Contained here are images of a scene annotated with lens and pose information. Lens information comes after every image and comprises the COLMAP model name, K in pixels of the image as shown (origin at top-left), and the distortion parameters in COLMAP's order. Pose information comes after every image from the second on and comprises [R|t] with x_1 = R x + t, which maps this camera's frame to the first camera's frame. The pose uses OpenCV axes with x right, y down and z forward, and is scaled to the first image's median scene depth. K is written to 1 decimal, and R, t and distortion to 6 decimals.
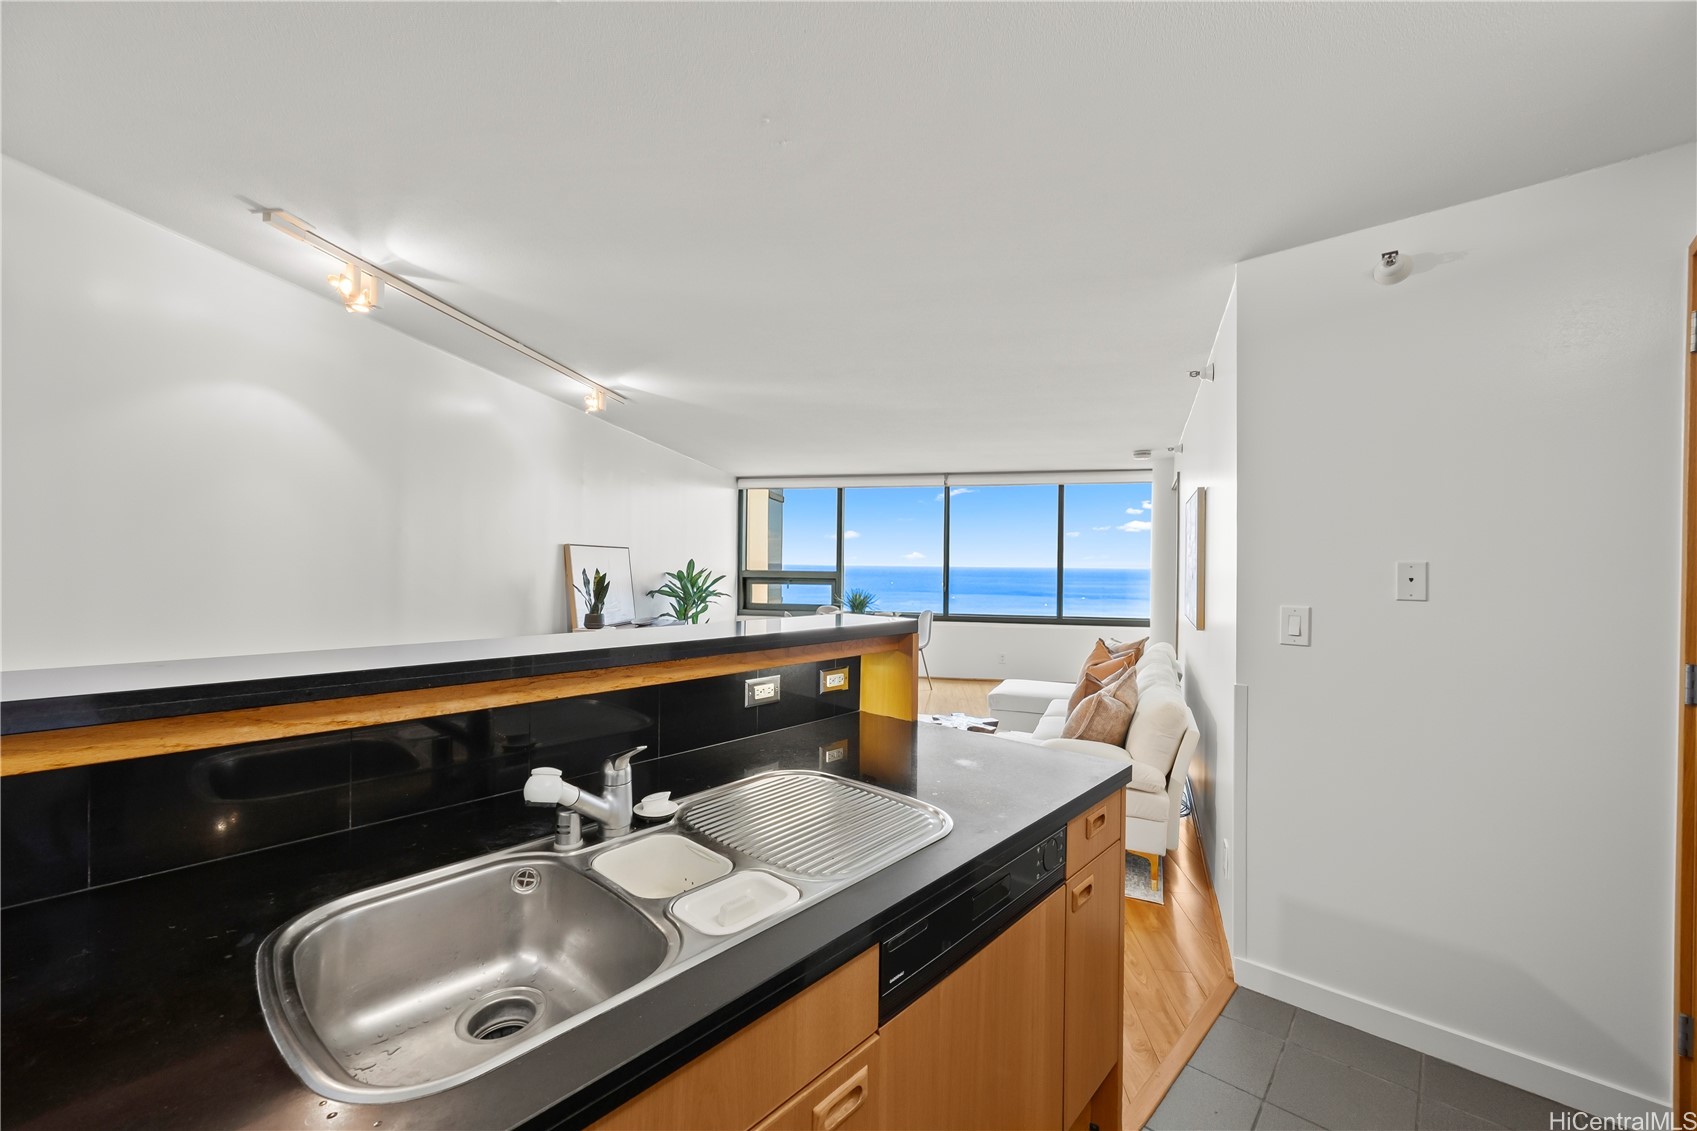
lens RADIAL K [[658.7, 0, 847.1], [0, 658.7, 571.0], [0, 0, 1]] dist [-0.002290, -0.000132]
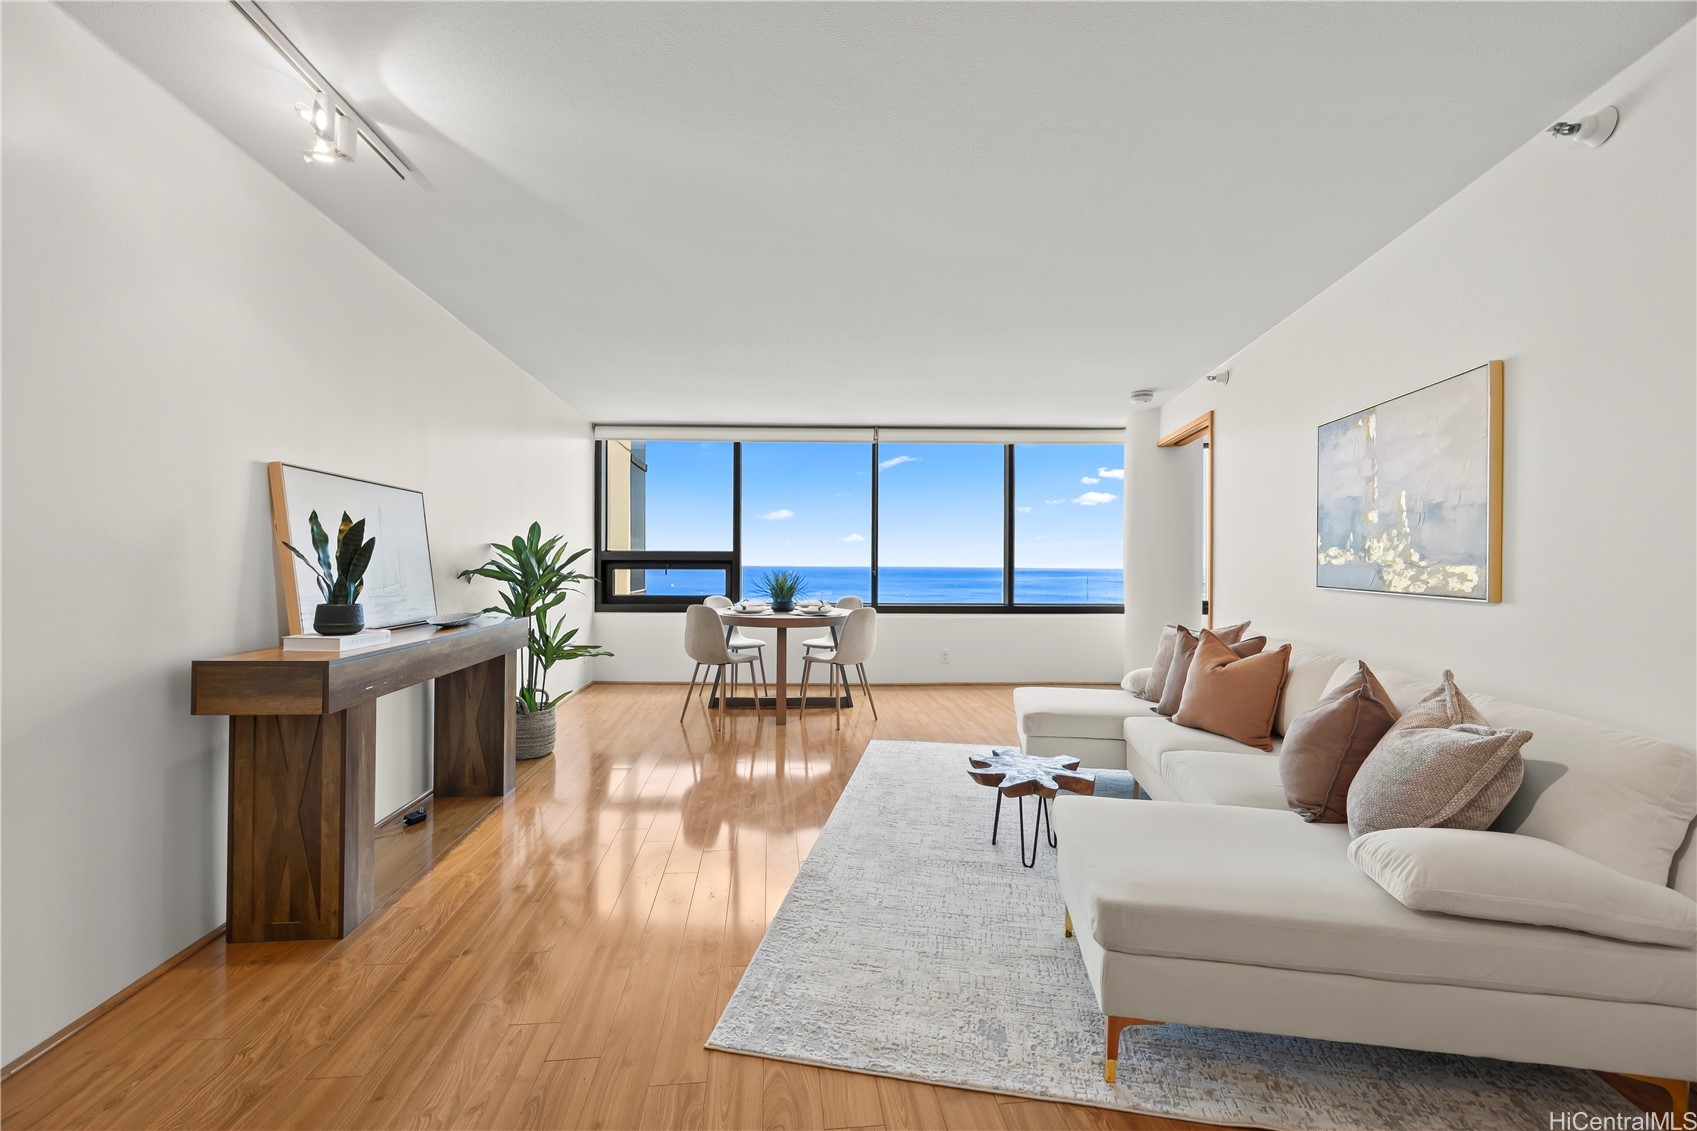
lens RADIAL K [[658.7, 0, 847.1], [0, 658.7, 571.0], [0, 0, 1]] dist [-0.002290, -0.000132]
pose [[0.971531, -0.008356, 0.236764, -0.094211], [0.007495, 0.999962, 0.004538, 0.028905], [-0.236793, -0.002634, 0.971557, 0.308133]]
